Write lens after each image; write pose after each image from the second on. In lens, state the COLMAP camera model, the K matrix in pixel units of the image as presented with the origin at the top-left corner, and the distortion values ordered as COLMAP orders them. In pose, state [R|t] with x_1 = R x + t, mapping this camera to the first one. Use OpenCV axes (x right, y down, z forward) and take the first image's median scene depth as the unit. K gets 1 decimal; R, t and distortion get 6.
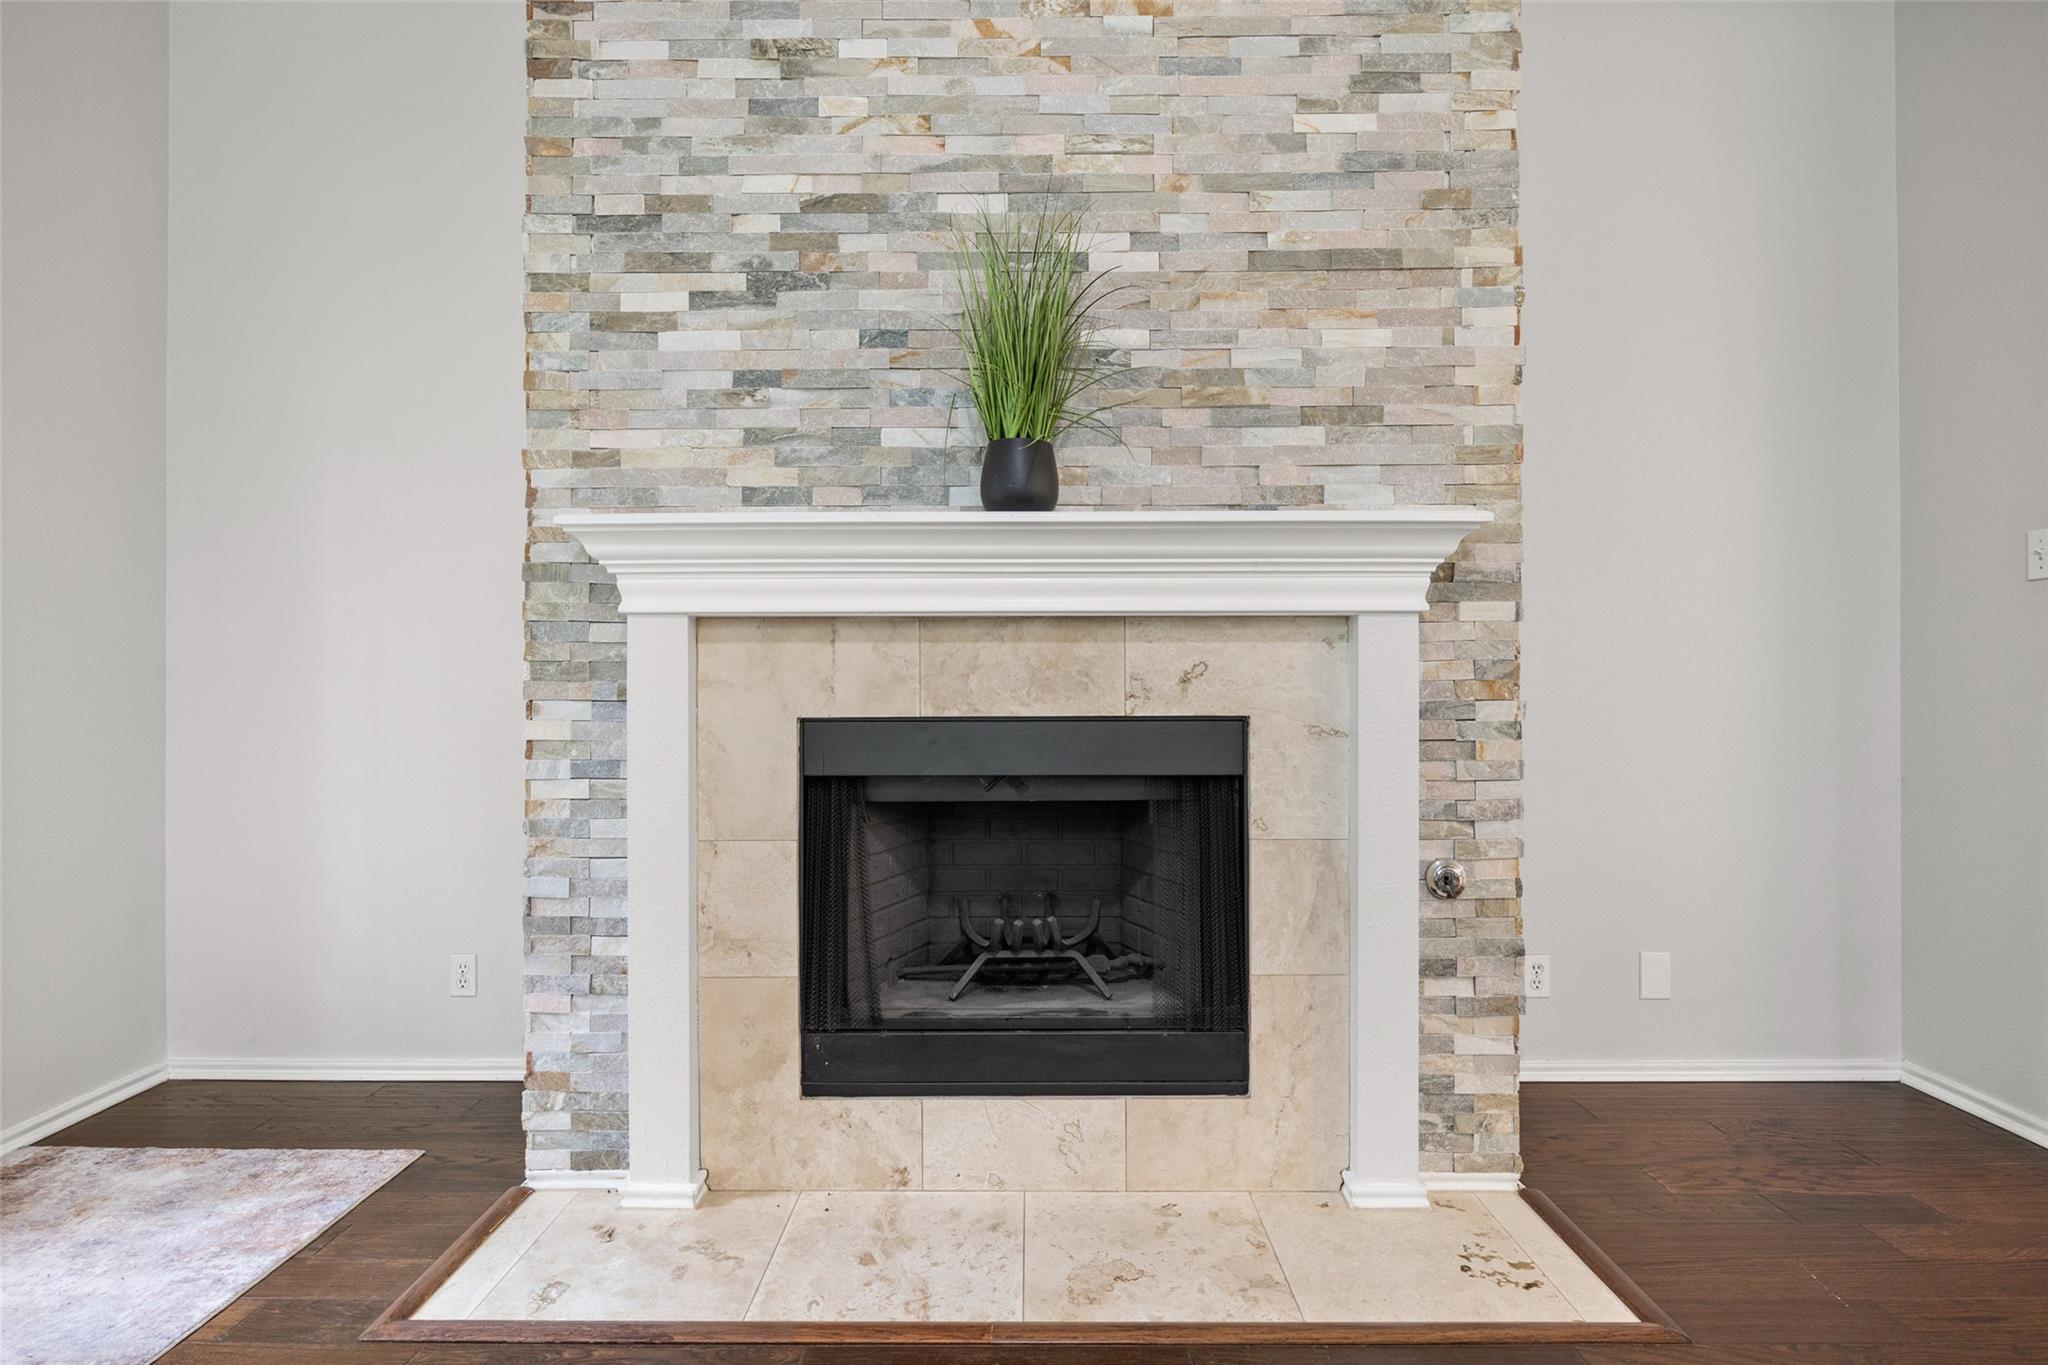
lens RADIAL K [[1085.3, 0, 1024.0], [0, 1085.3, 682.5], [0, 0, 1]] dist [-0.007804, -0.000843]
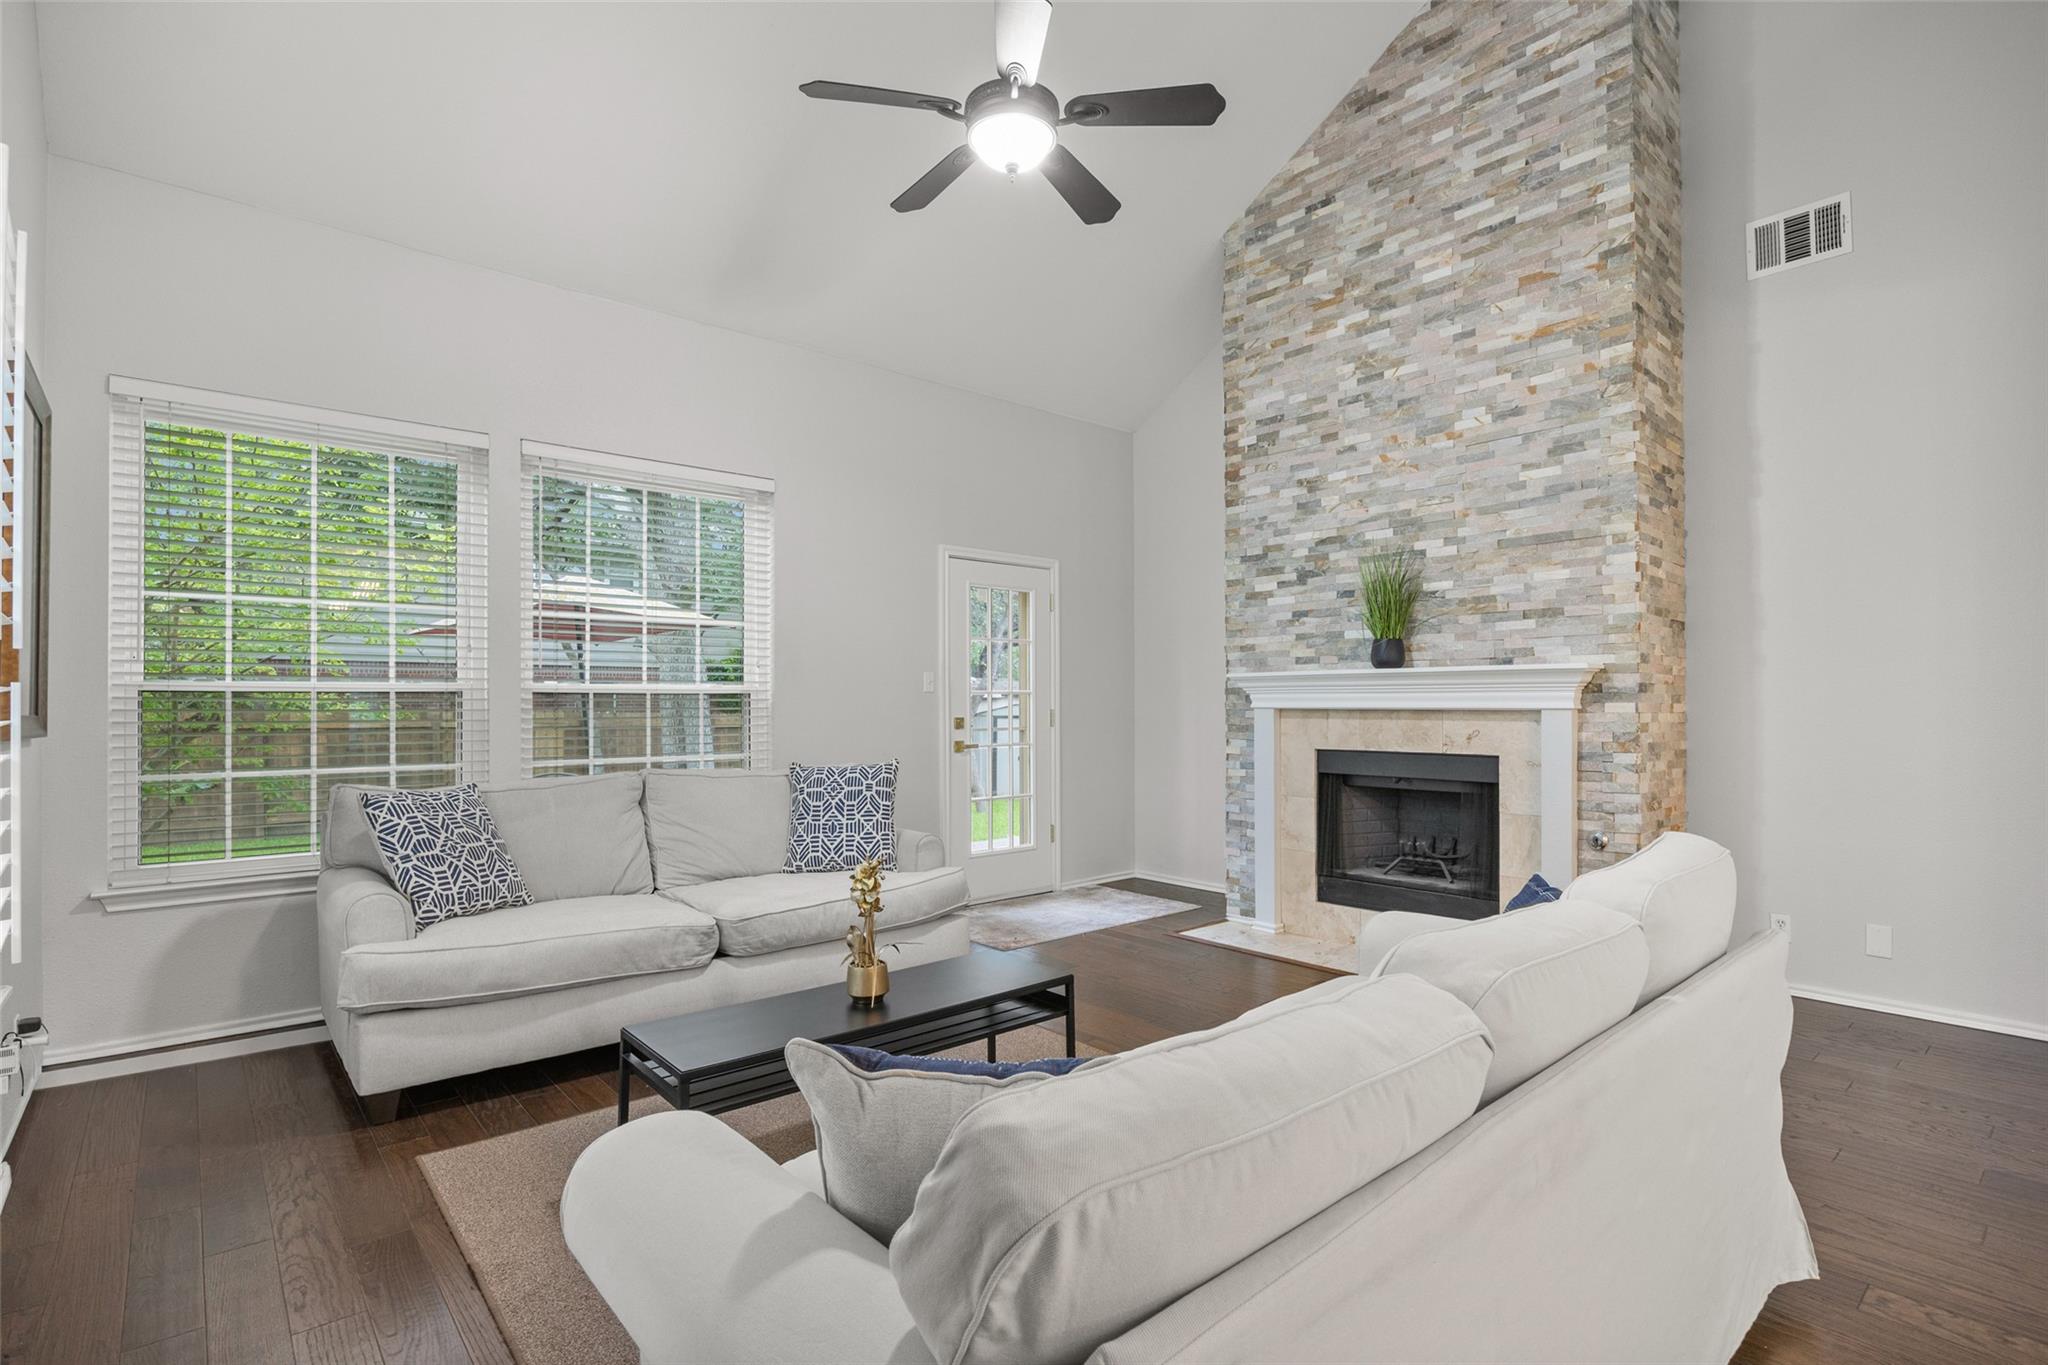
lens RADIAL K [[967.4, 0, 1024.0], [0, 967.4, 682.5], [0, 0, 1]] dist [0.000785, 0.000055]
pose [[0.659801, -0.015698, -0.751277, 1.024865], [0.003093, 0.999830, -0.018176, -0.081868], [0.751434, 0.009669, 0.659737, -0.974970]]
